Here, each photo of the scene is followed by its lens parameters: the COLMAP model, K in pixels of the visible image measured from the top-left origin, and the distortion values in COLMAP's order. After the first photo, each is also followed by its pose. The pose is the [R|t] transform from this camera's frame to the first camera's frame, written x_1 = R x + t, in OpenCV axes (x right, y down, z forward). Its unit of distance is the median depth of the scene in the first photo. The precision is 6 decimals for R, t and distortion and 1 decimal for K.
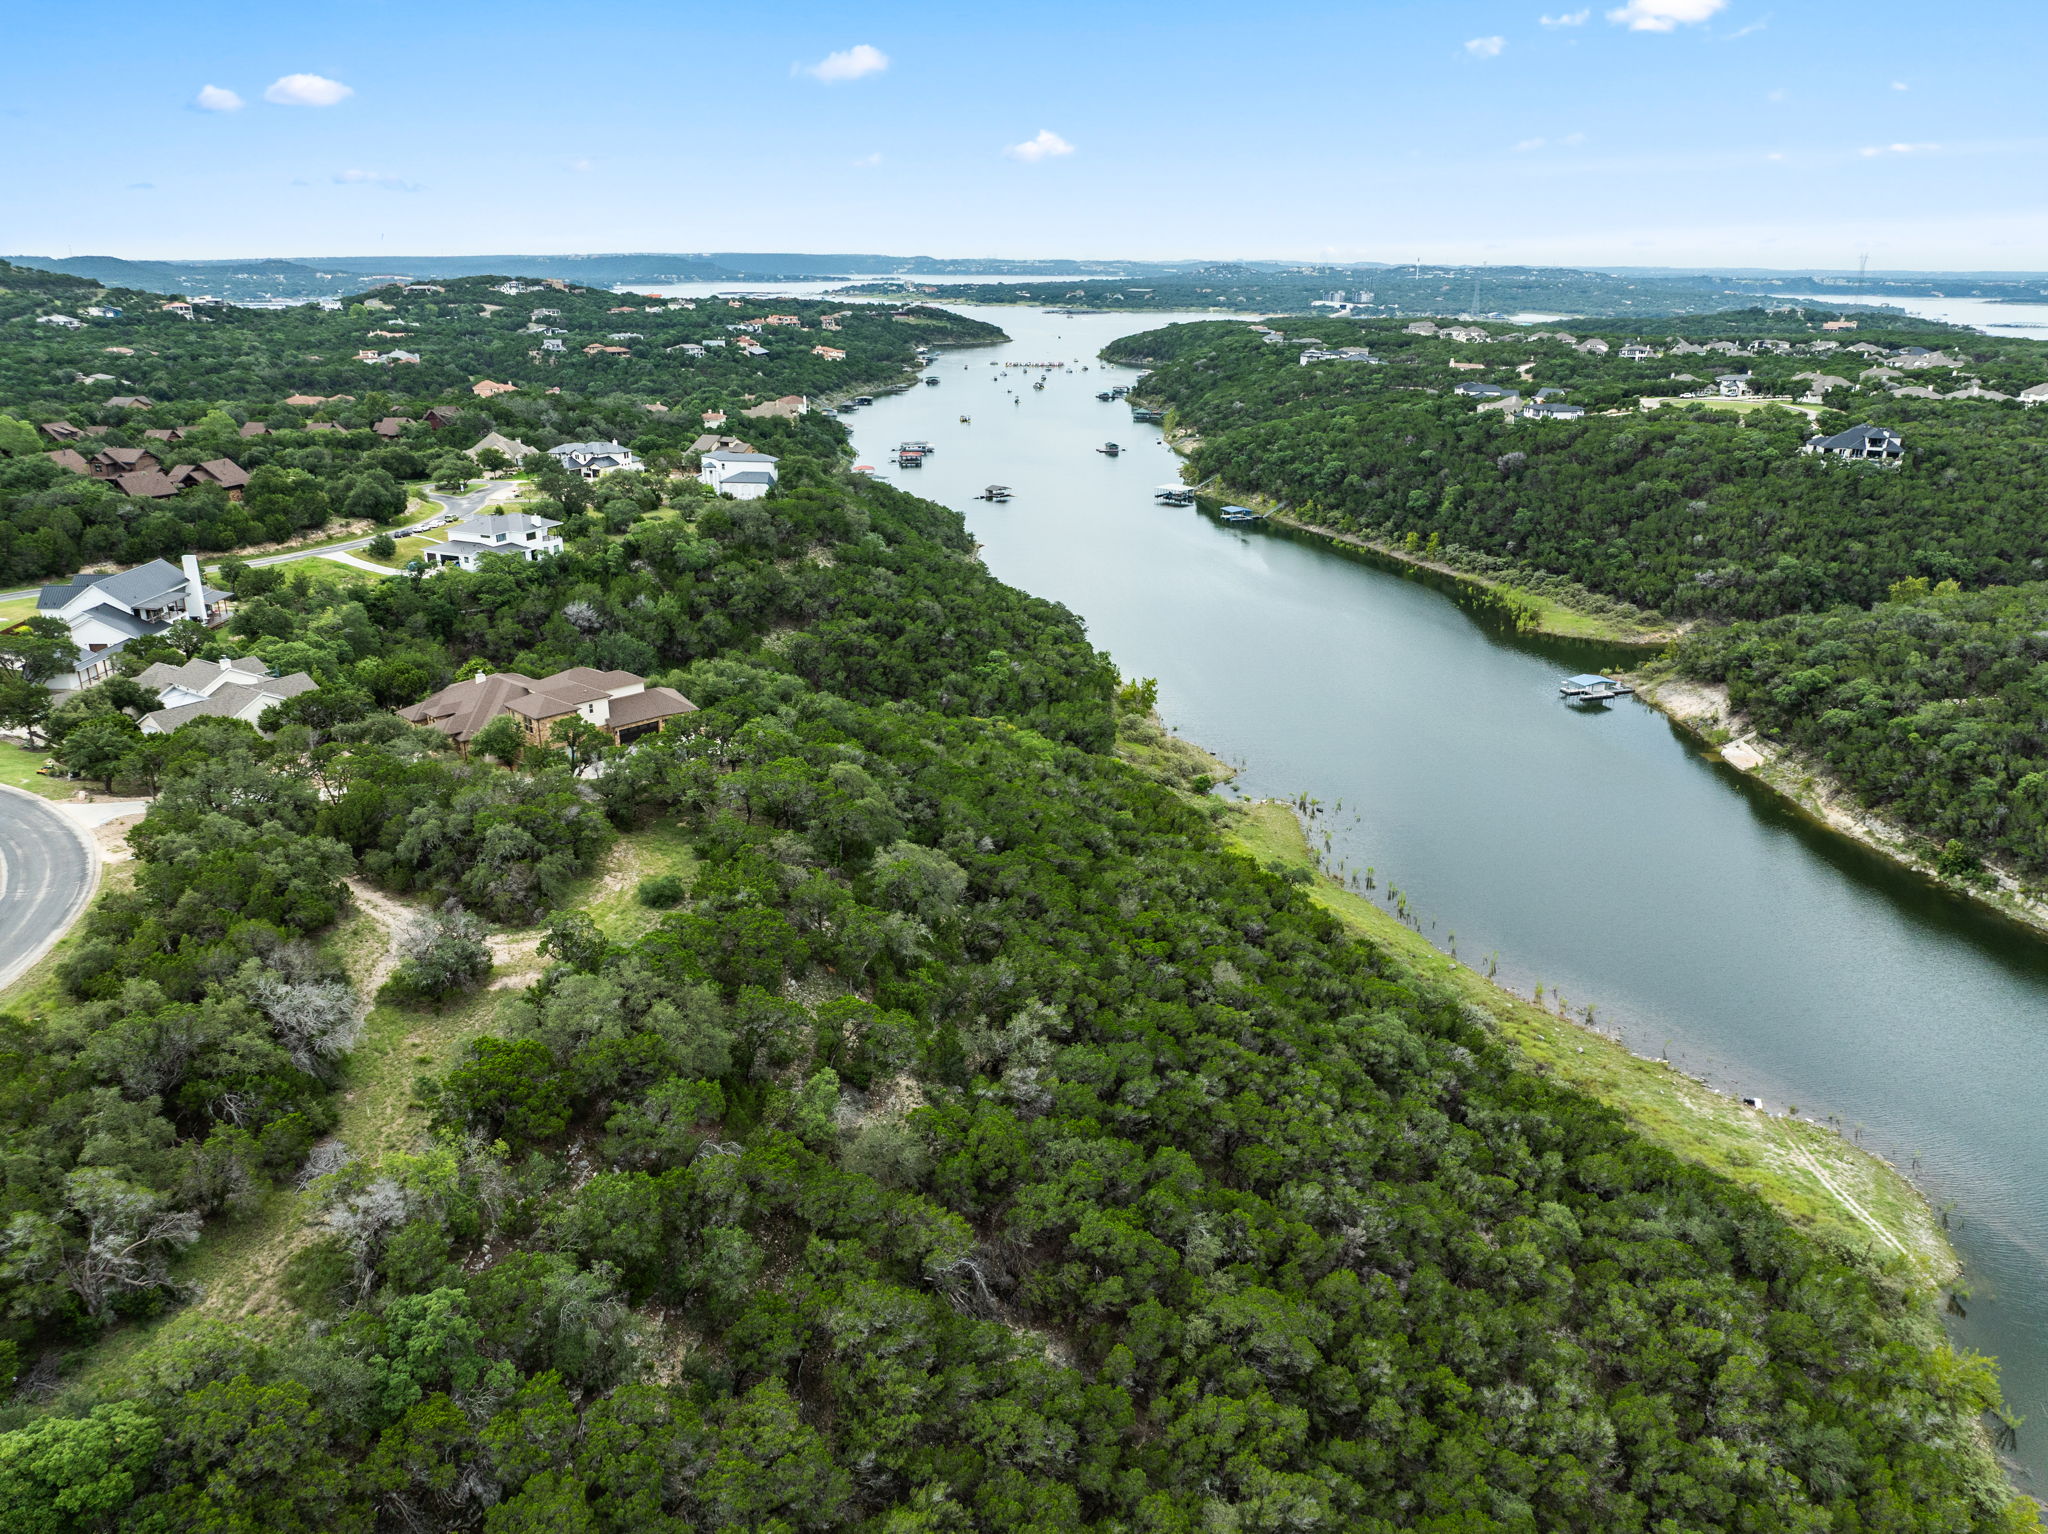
lens RADIAL K [[1431.7, 0, 1021.5], [0, 1431.7, 782.1], [0, 0, 1]] dist [-0.029664, -0.016334]
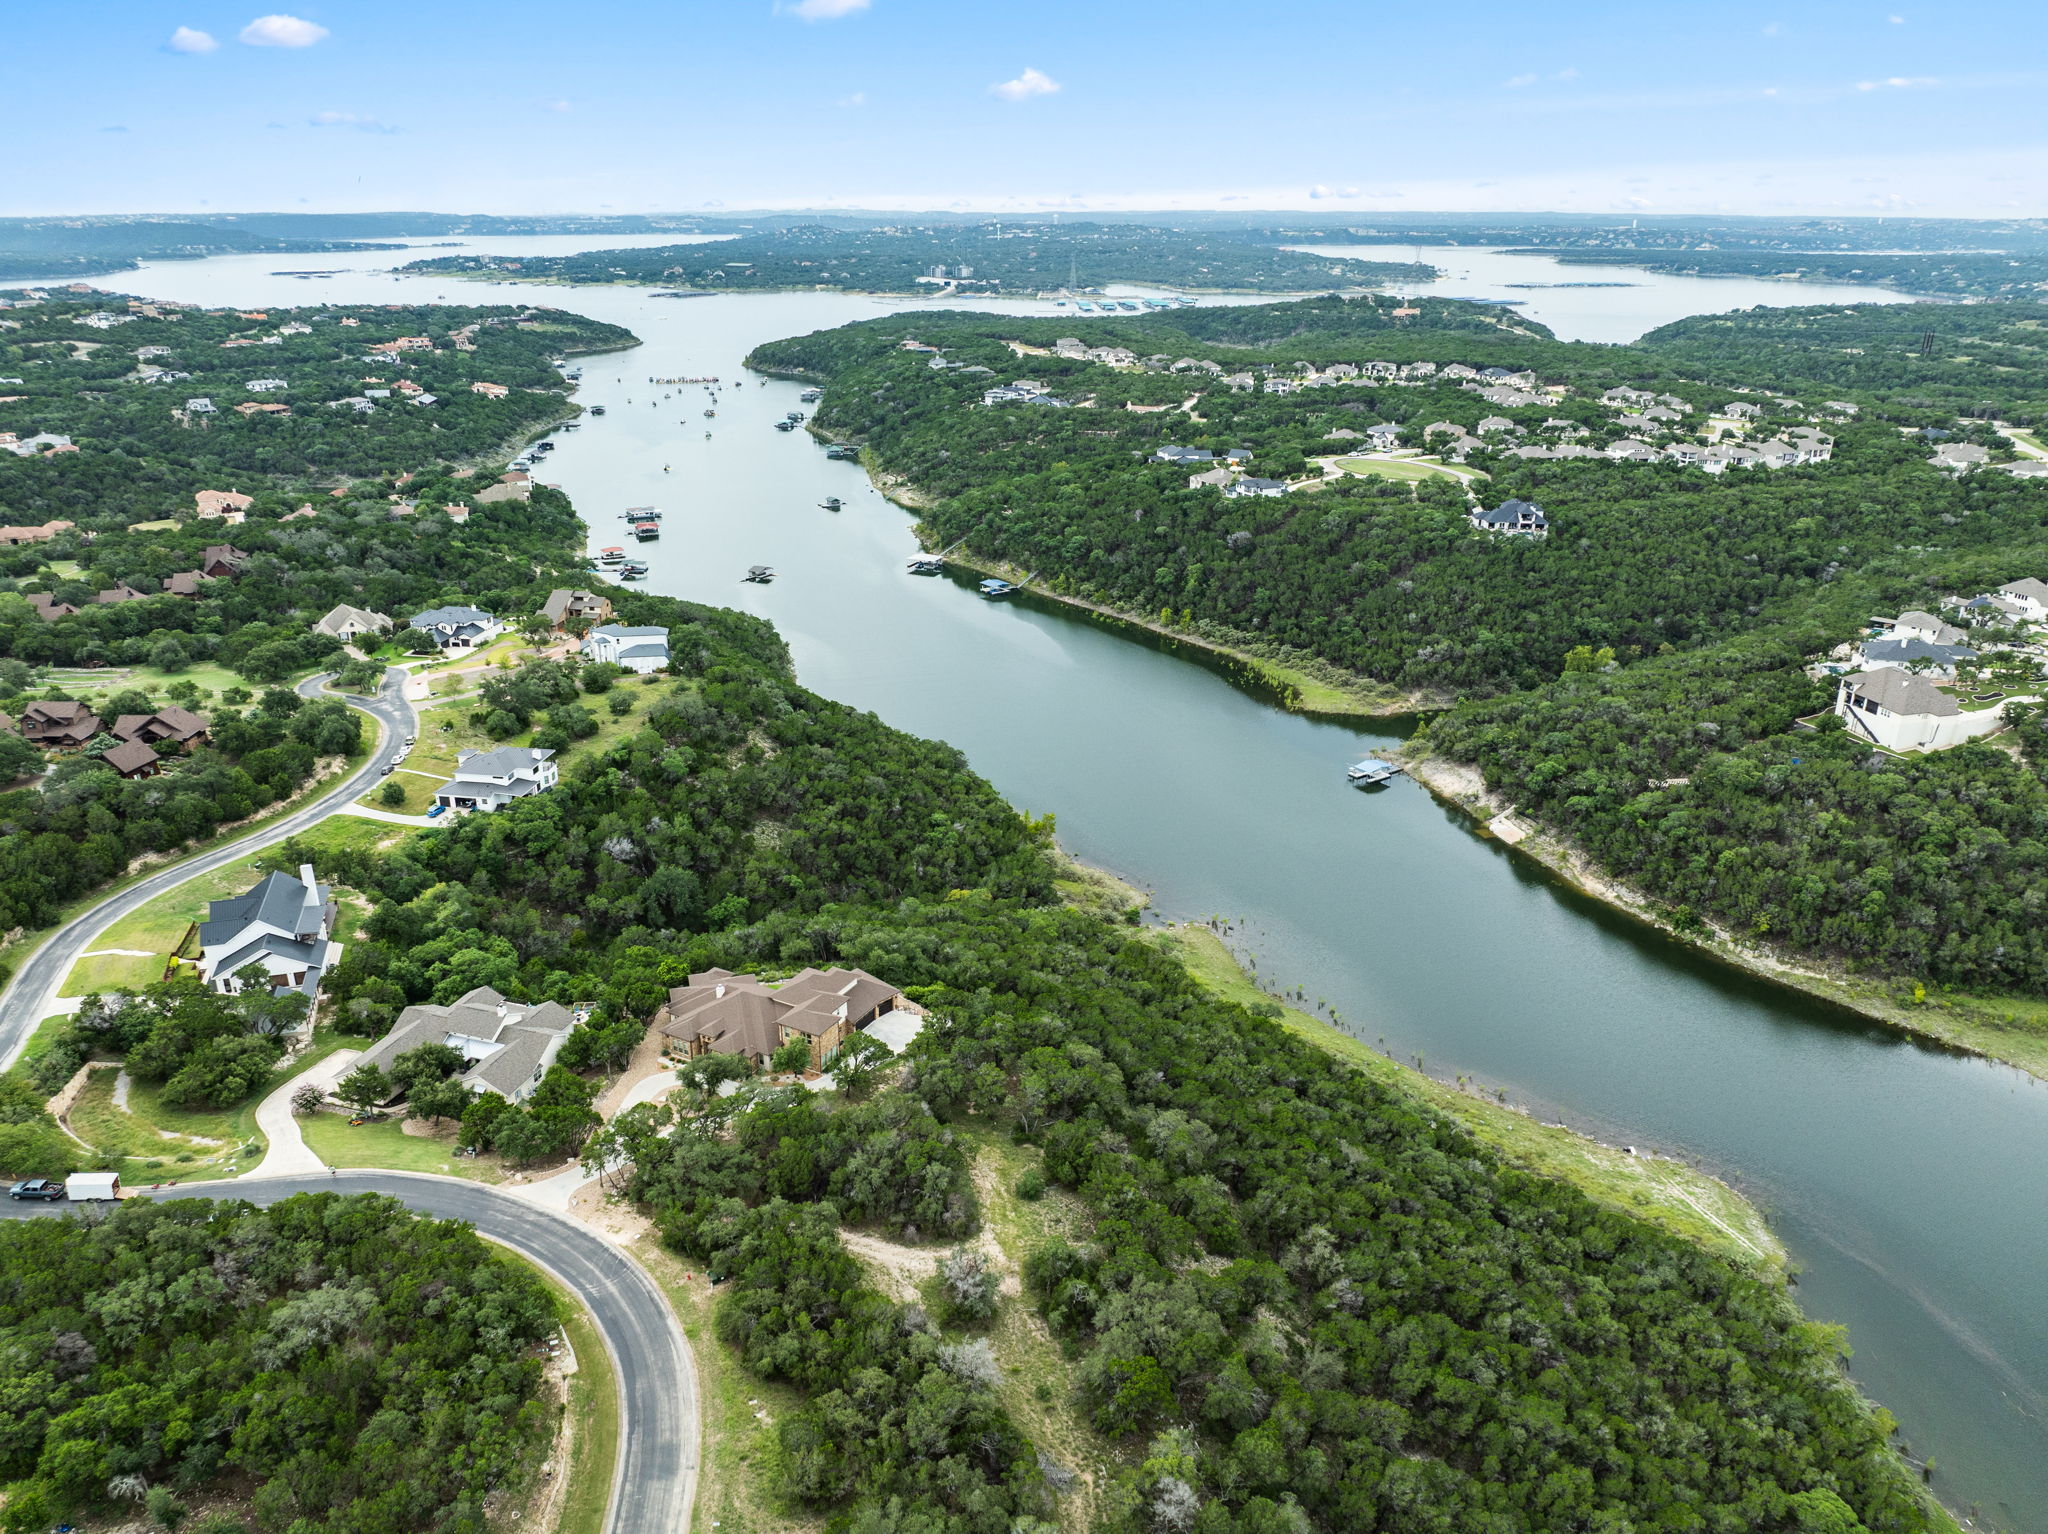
lens RADIAL K [[1431.7, 0, 1021.5], [0, 1431.7, 782.1], [0, 0, 1]] dist [-0.029664, -0.016334]
pose [[0.960891, -0.104996, 0.256252, -0.162144], [0.096939, 0.994321, 0.043910, -0.106344], [-0.259407, -0.017352, 0.965612, -0.094620]]
